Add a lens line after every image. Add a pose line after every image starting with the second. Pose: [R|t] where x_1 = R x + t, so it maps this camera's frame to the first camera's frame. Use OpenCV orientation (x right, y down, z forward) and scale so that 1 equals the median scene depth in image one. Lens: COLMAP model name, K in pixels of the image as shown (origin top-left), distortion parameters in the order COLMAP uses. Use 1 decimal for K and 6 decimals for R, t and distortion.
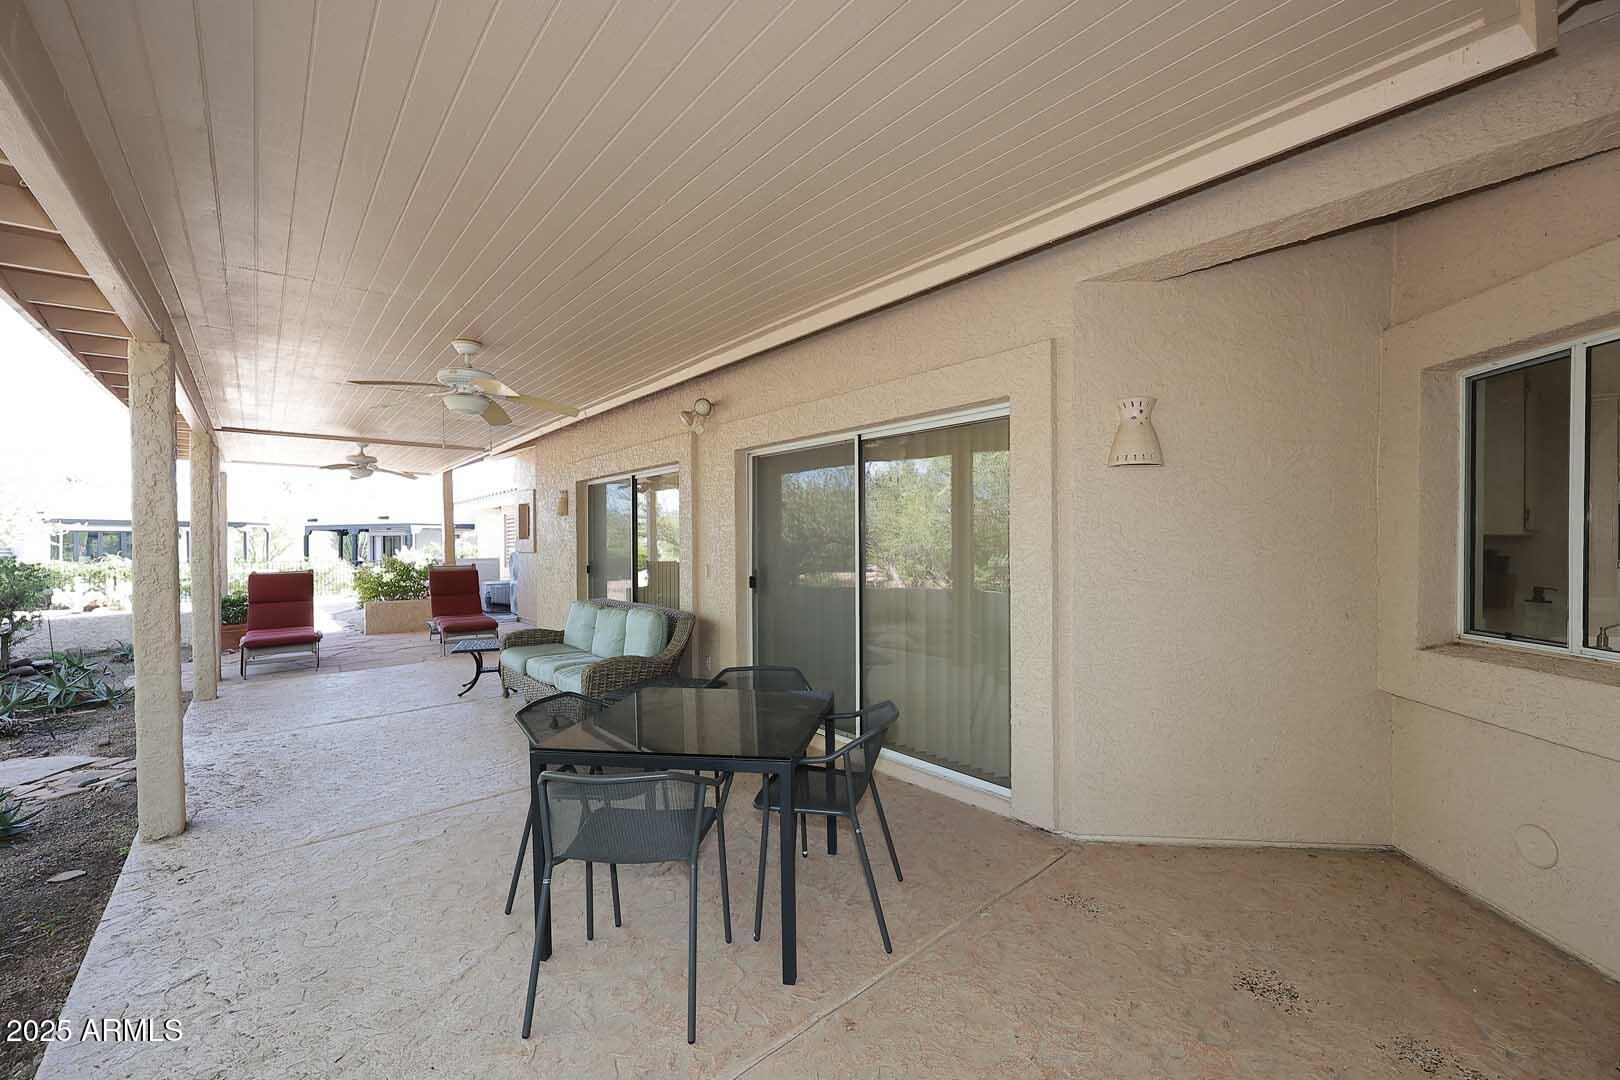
lens RADIAL K [[649.1, 0, 810.0], [0, 649.1, 540.0], [0, 0, 1]] dist [0.001578, -0.000055]
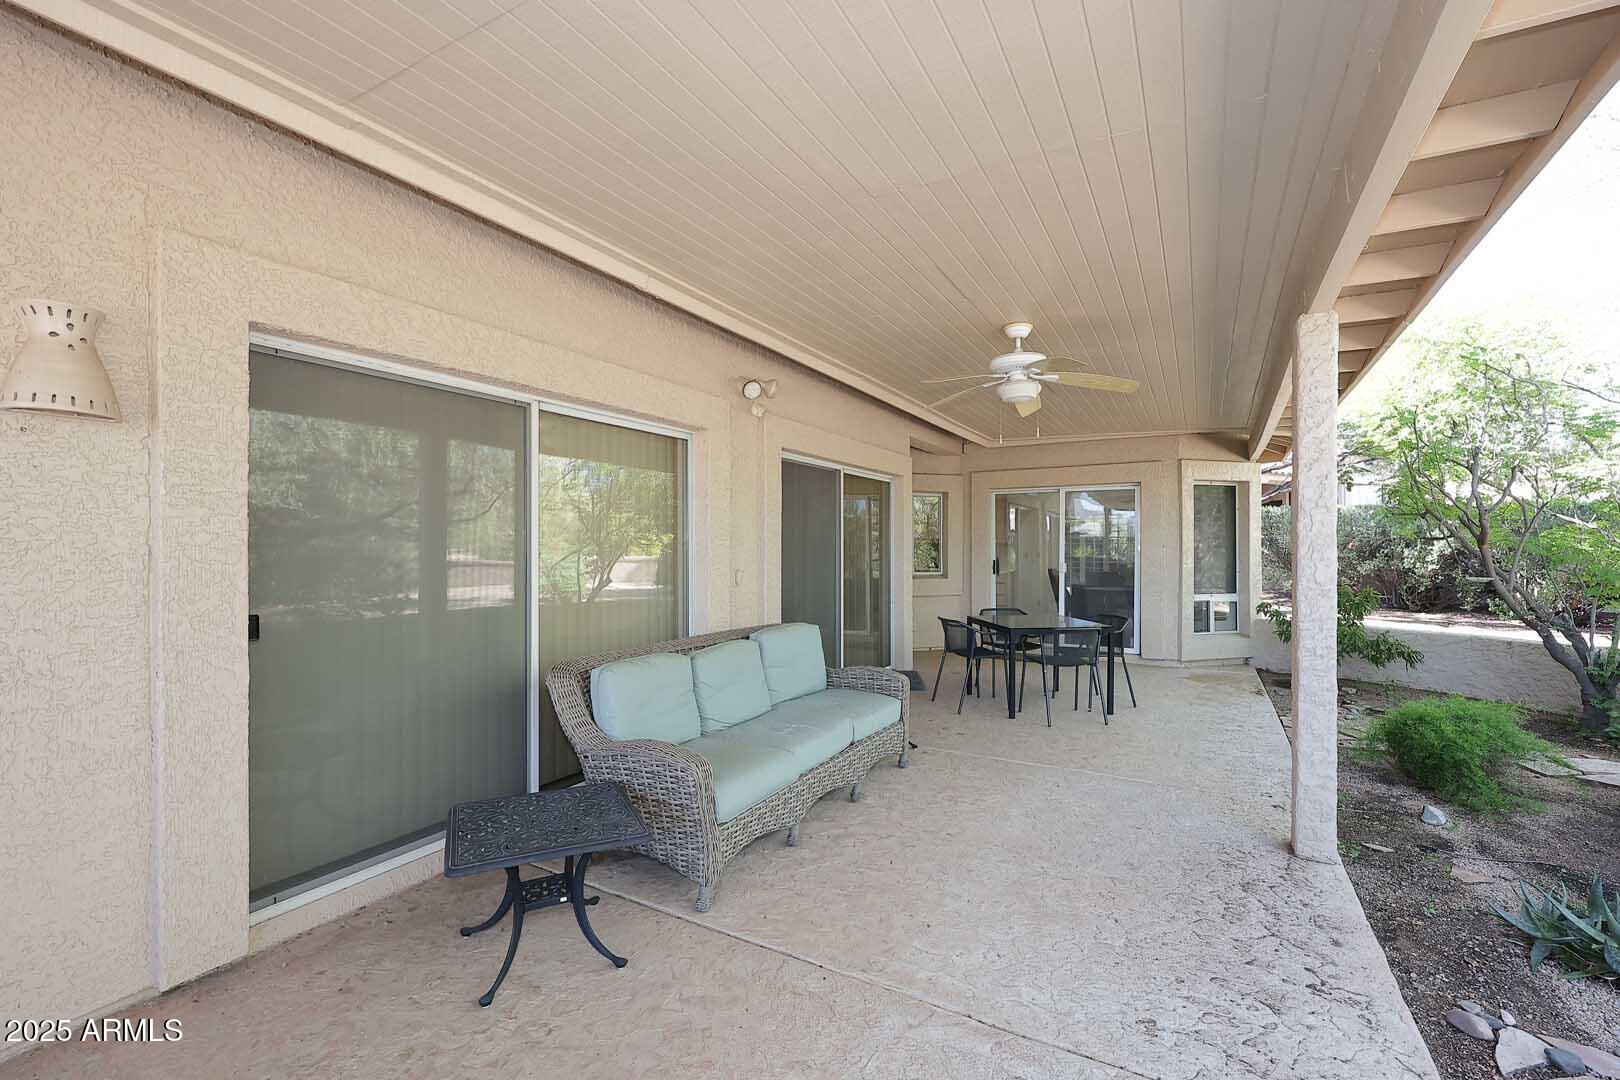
lens RADIAL K [[649.1, 0, 810.0], [0, 649.1, 540.0], [0, 0, 1]] dist [0.001578, -0.000055]
pose [[-0.316194, -0.002335, 0.948692, -1.275318], [-0.022353, 0.999738, -0.004990, 0.019670], [-0.948431, -0.022784, -0.316163, 1.536696]]
